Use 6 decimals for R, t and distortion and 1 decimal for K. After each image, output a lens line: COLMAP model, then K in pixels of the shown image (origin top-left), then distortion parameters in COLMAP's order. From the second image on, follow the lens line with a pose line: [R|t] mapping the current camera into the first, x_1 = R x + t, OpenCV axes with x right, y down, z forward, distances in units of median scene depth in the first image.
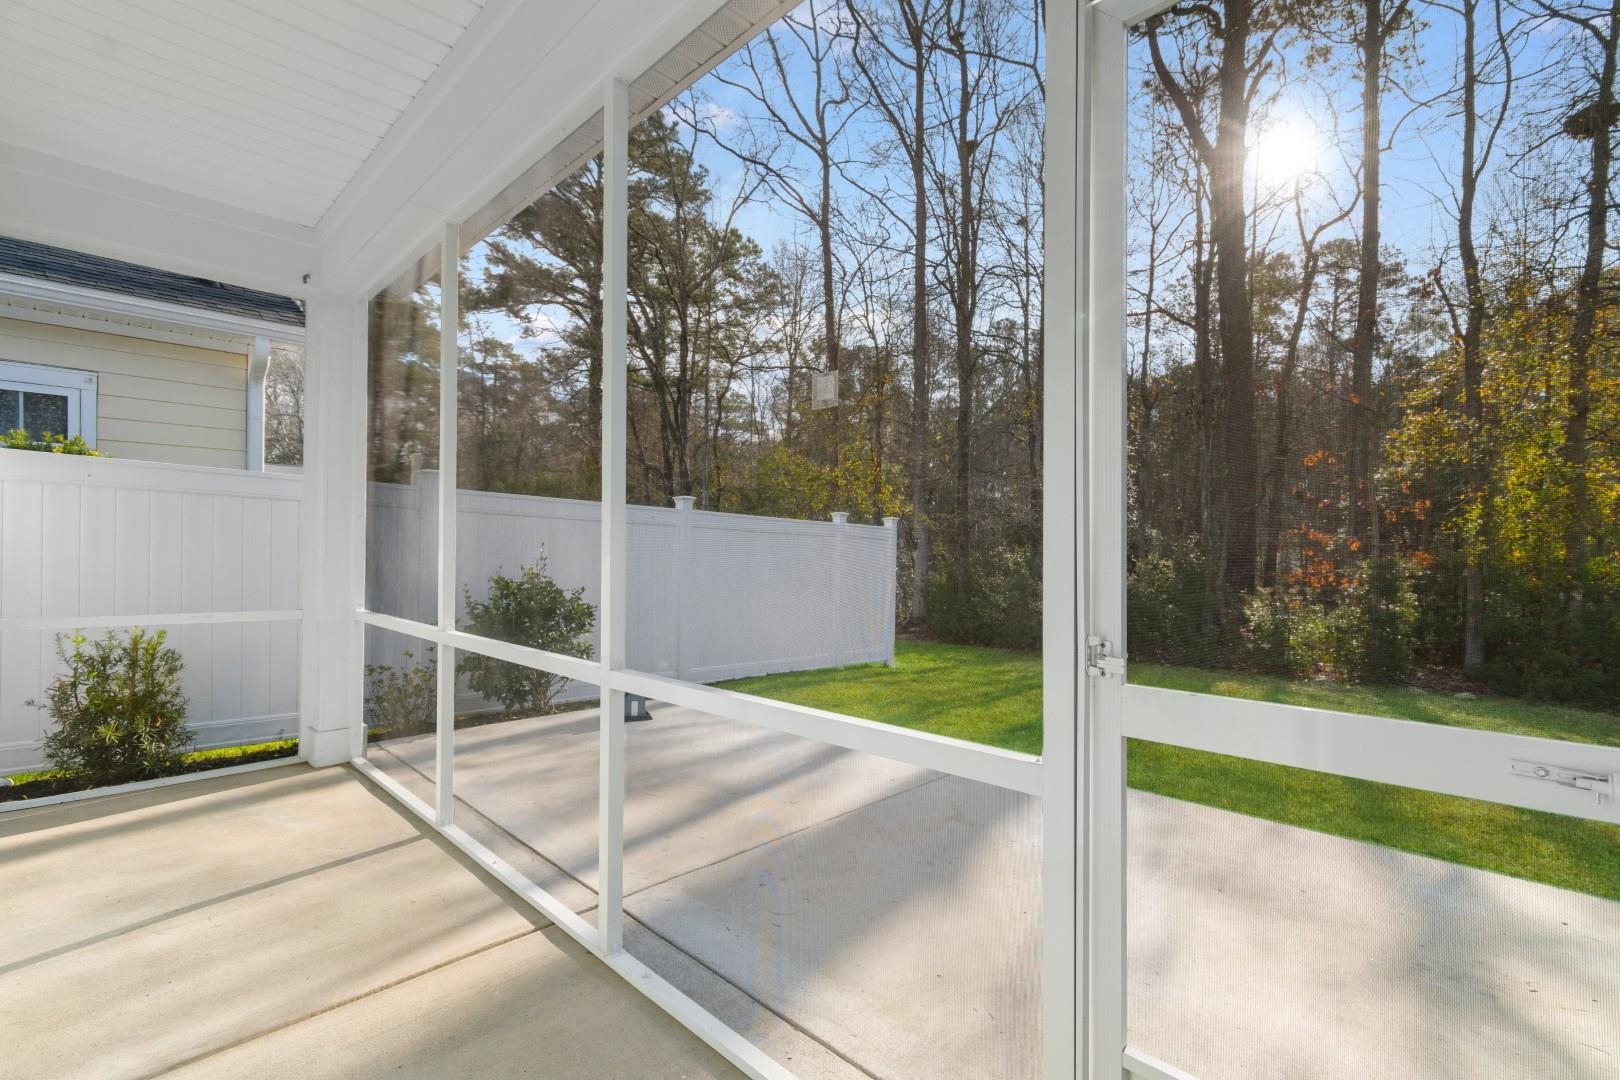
lens RADIAL K [[719.2, 0, 813.3], [0, 719.2, 546.0], [0, 0, 1]] dist [0.003023, -0.000440]
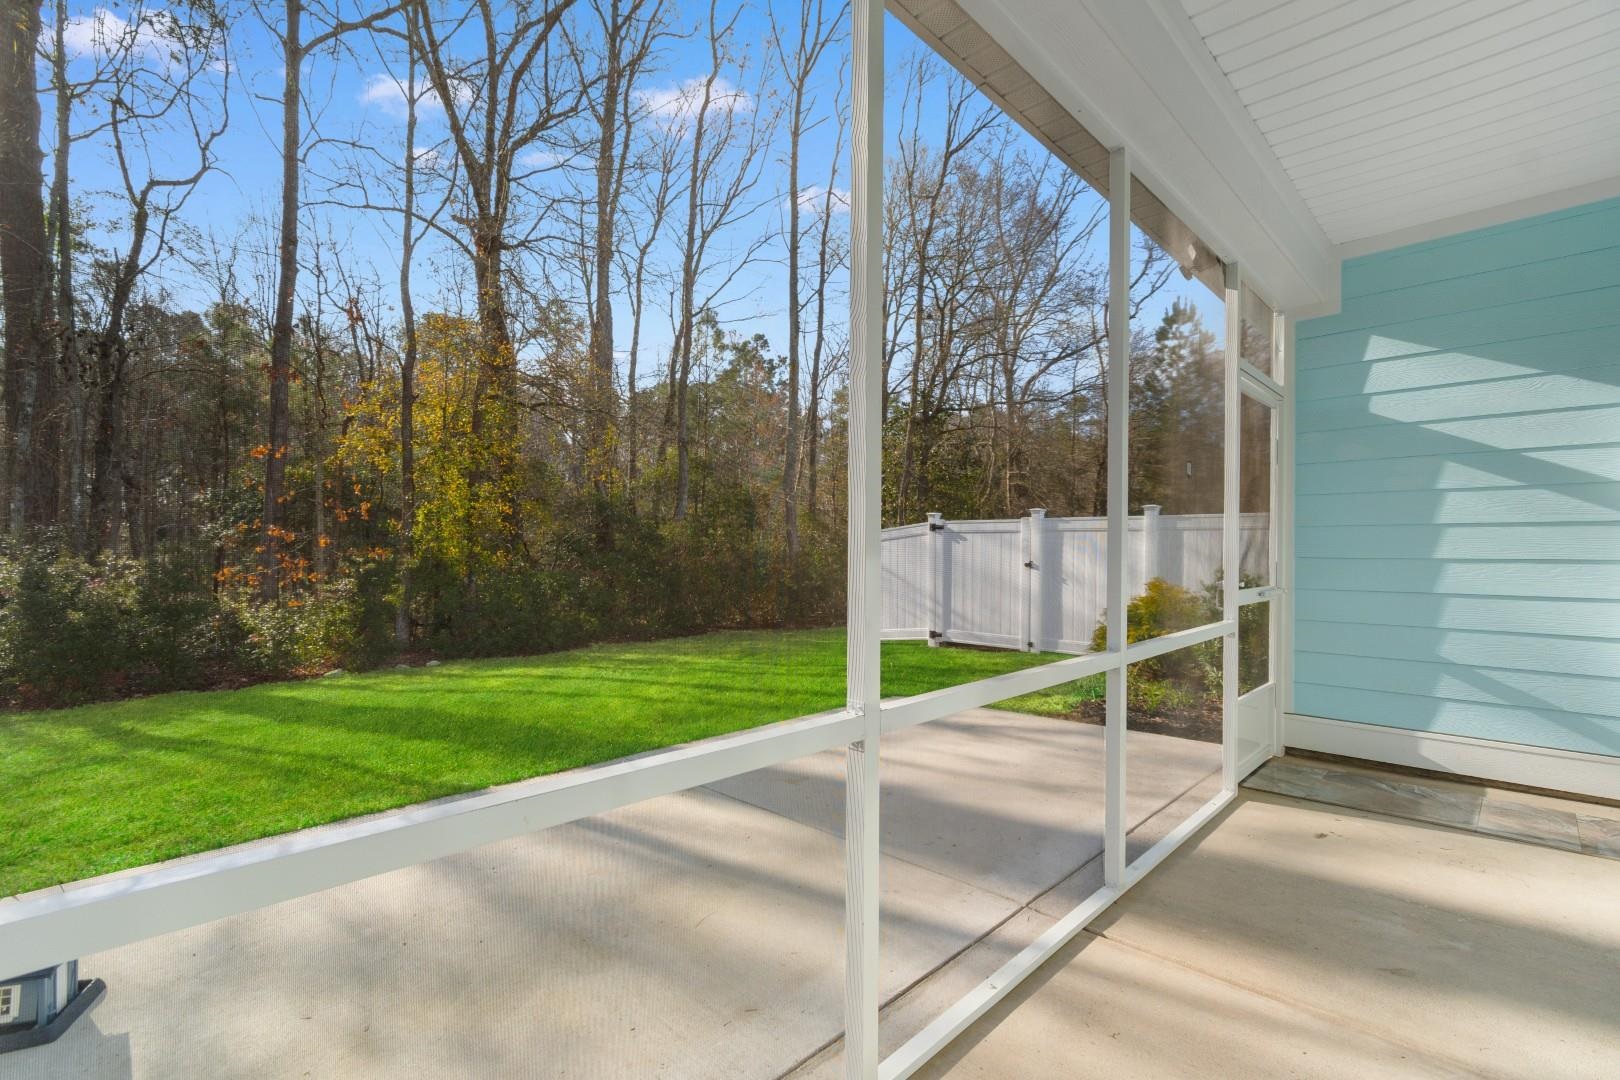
lens RADIAL K [[719.2, 0, 817.0], [0, 719.2, 544.3], [0, 0, 1]] dist [0.003023, -0.000440]
pose [[-0.005685, 0.005131, 0.999971, -1.299244], [-0.008667, 0.999949, -0.005180, 0.013196], [-0.999946, -0.008696, -0.005640, 1.334753]]
